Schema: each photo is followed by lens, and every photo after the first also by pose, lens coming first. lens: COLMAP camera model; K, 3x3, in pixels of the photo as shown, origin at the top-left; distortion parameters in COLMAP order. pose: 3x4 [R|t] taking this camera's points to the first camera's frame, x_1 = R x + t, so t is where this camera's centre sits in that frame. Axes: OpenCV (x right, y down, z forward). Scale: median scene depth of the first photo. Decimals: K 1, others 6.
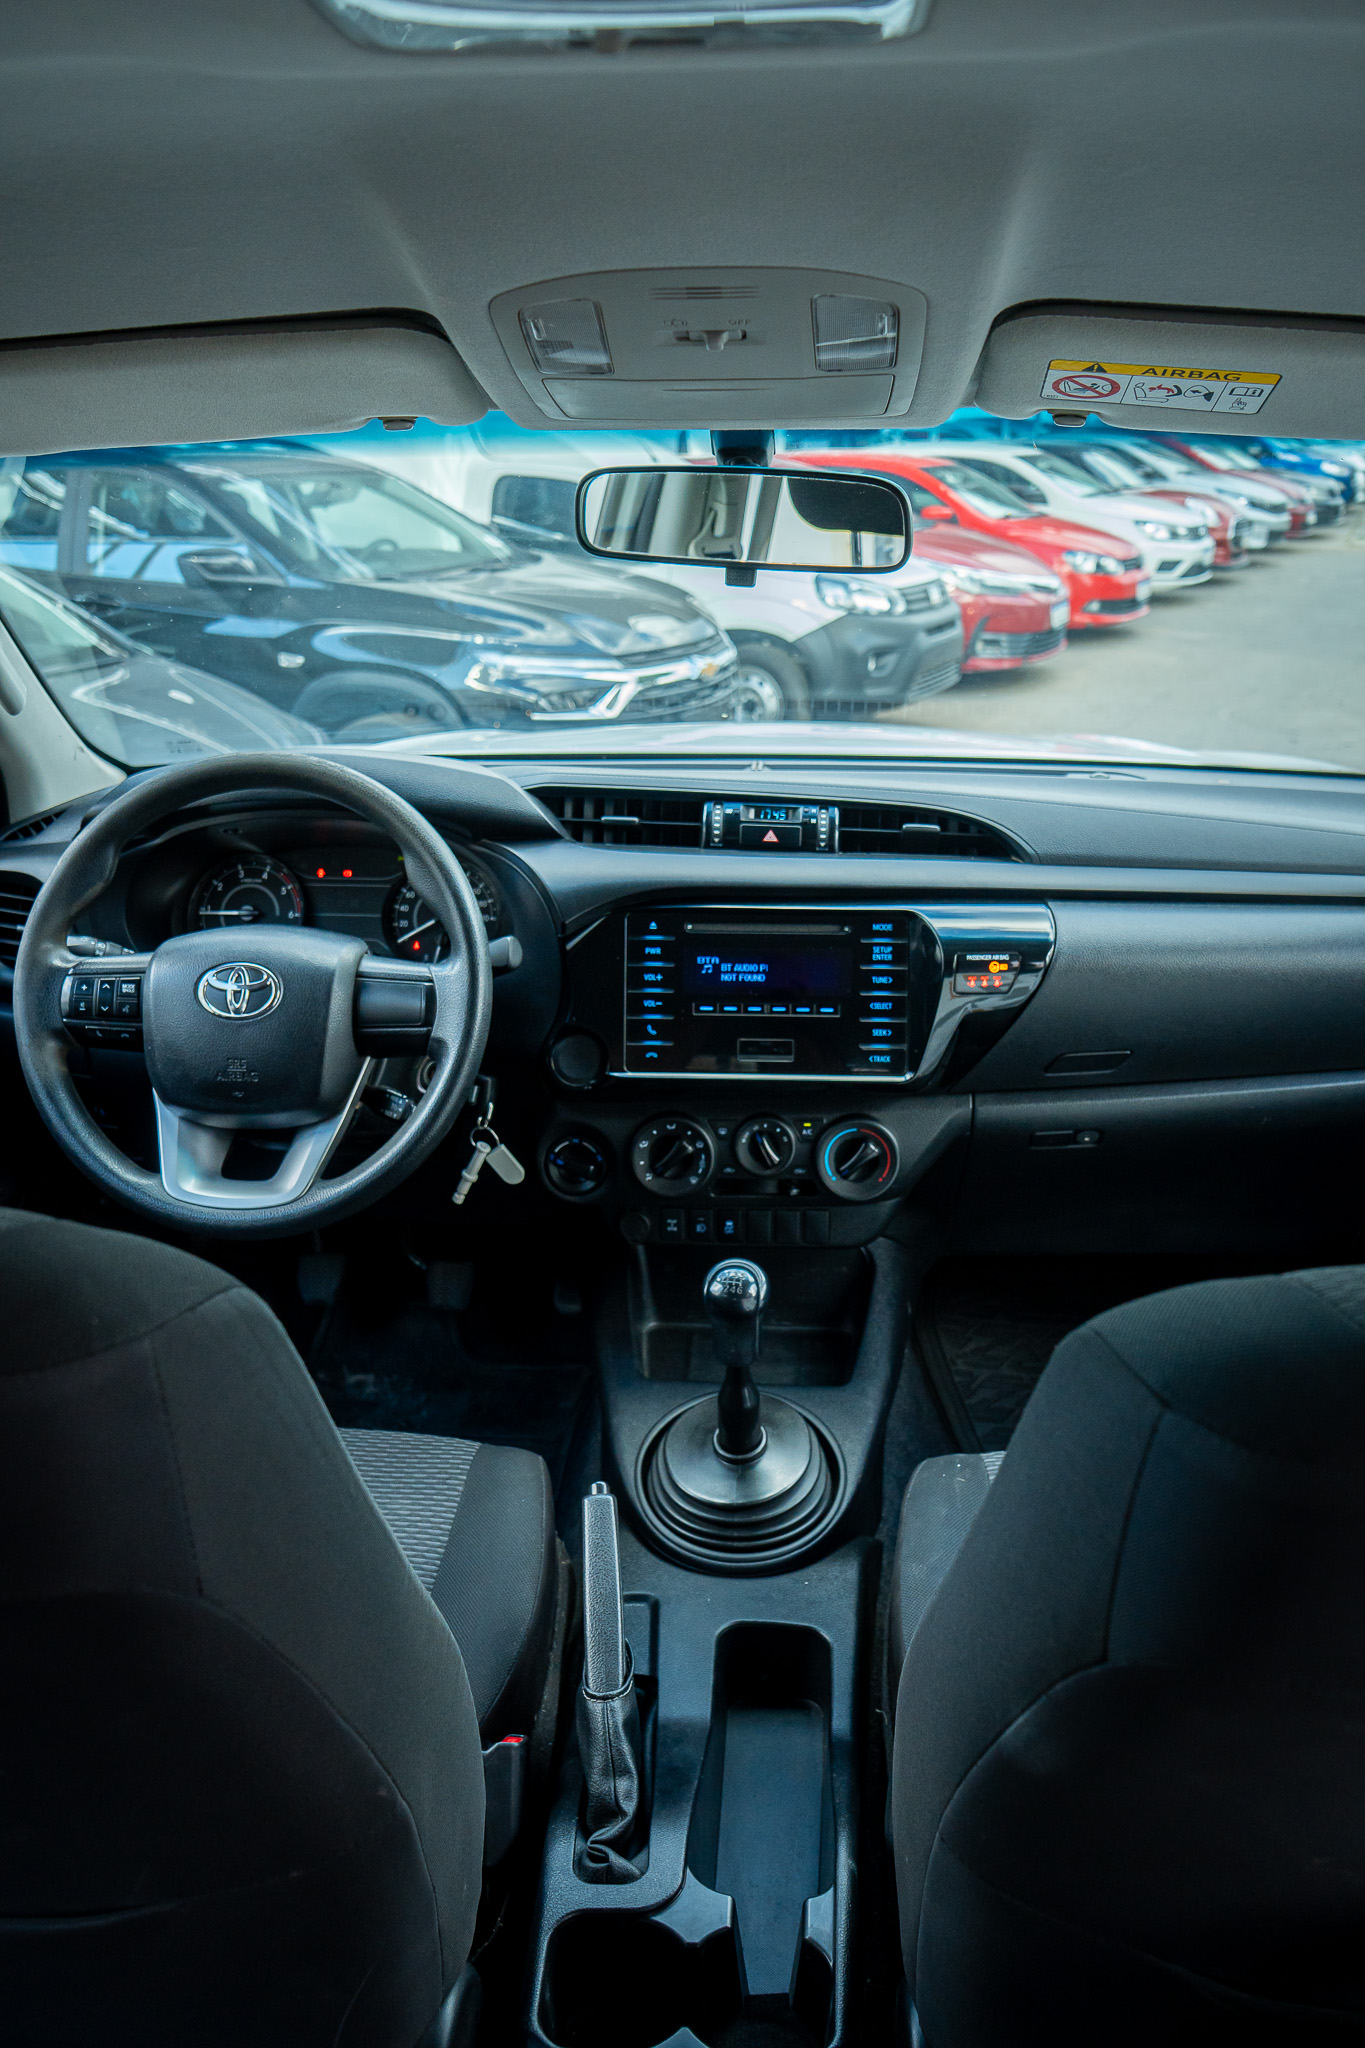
lens RADIAL K [[1675.3, 0, 682.5], [0, 1675.3, 1024.0], [0, 0, 1]] dist [-0.112782, 0.096761]
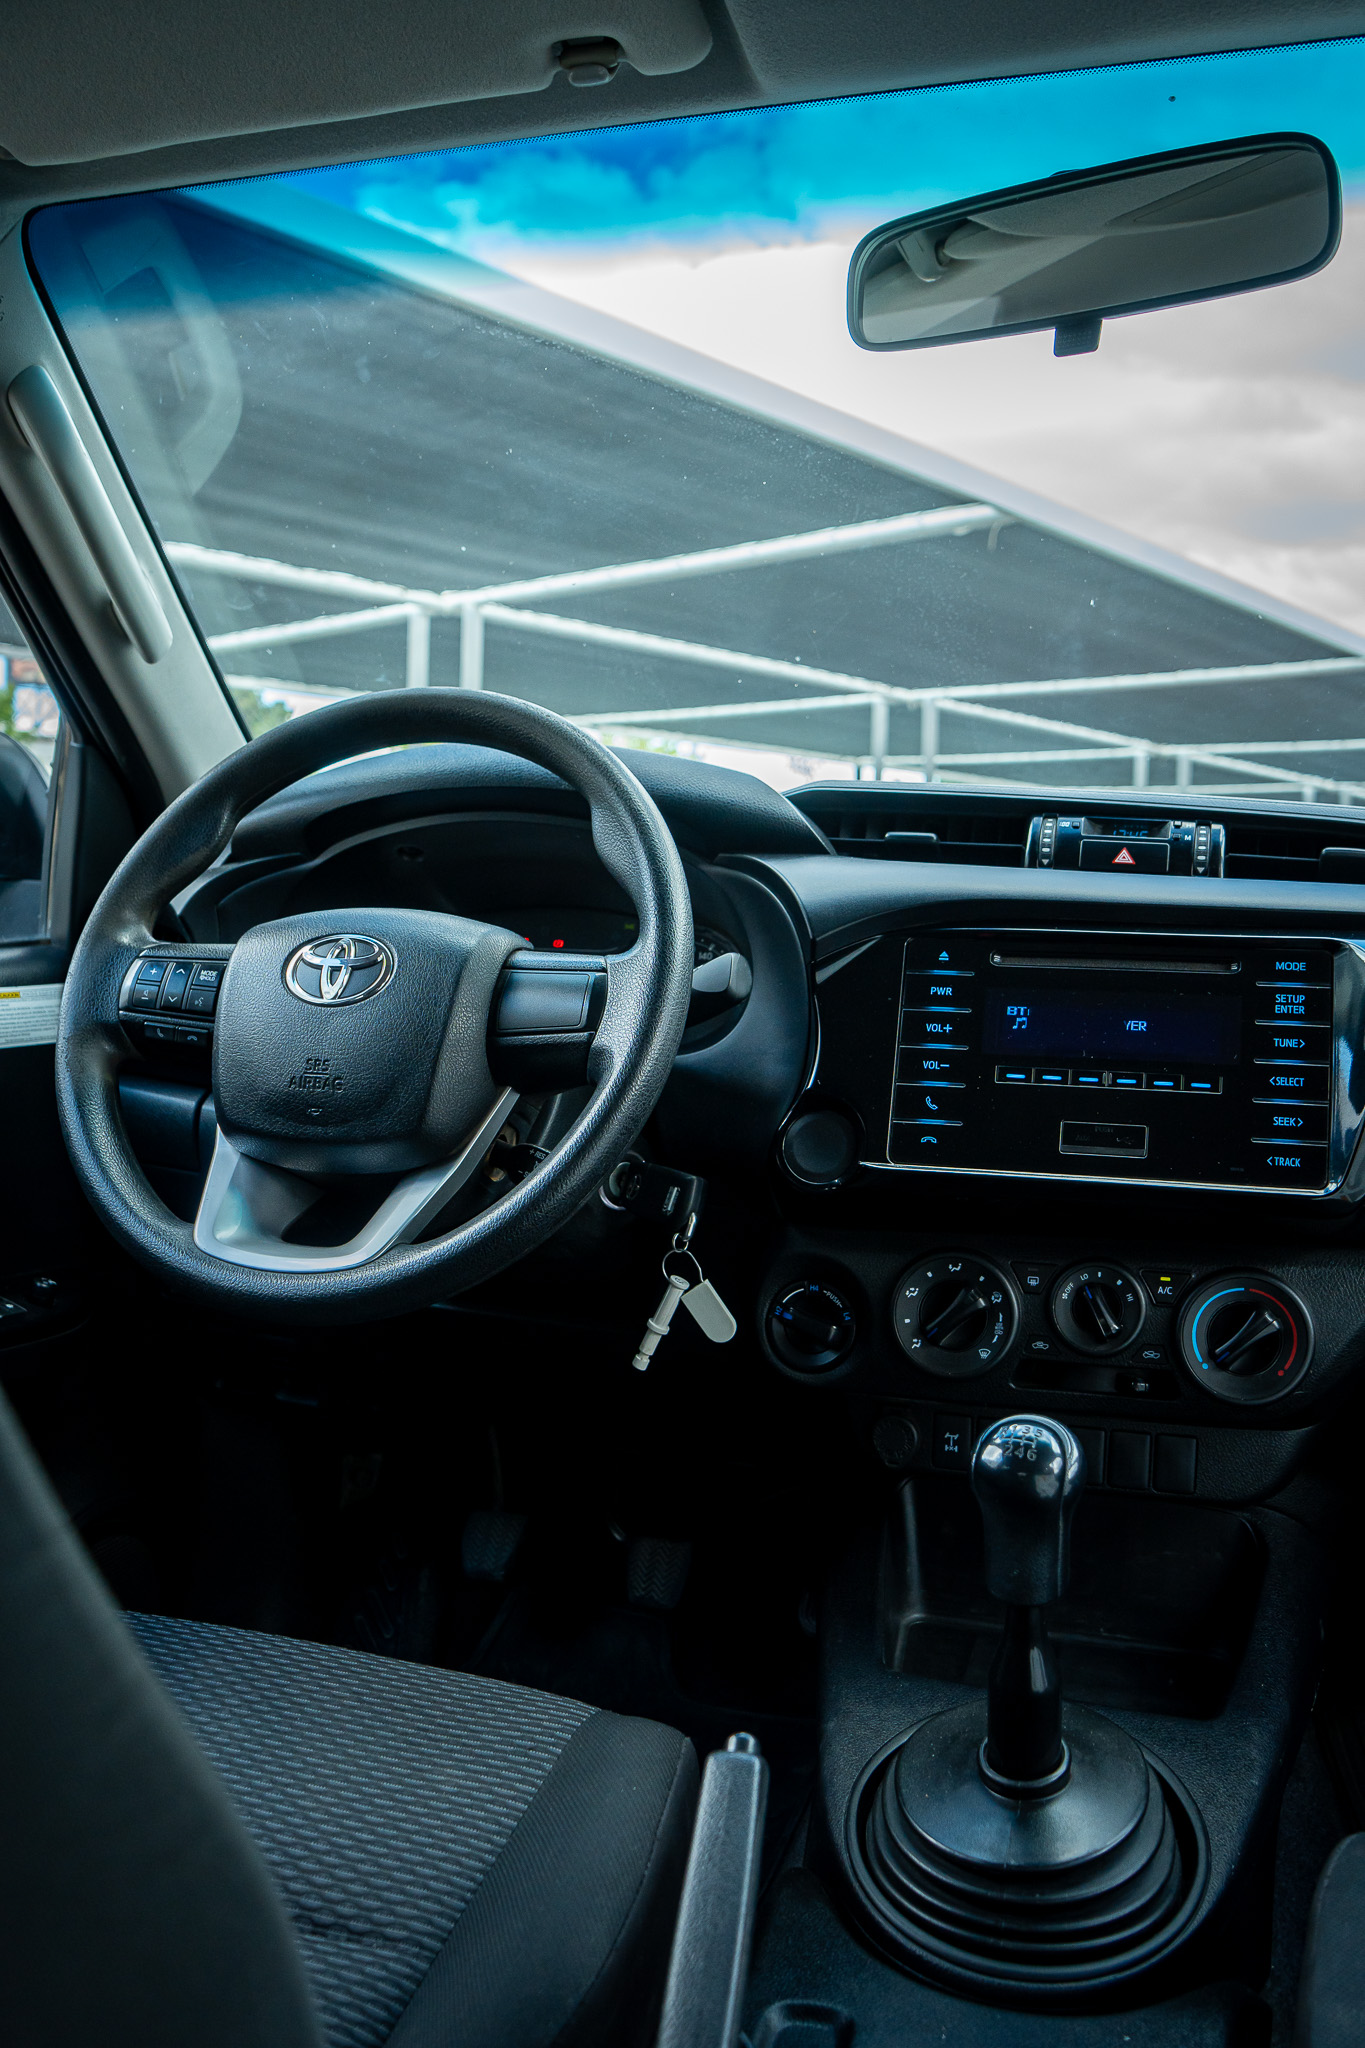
lens RADIAL K [[1675.3, 0, 682.5], [0, 1675.3, 1024.0], [0, 0, 1]] dist [-0.112782, 0.096761]
pose [[0.971559, 0.044855, -0.232510, 0.038914], [-0.108958, 0.956456, -0.270775, 0.165354], [0.210240, 0.288408, 0.934141, 0.344541]]
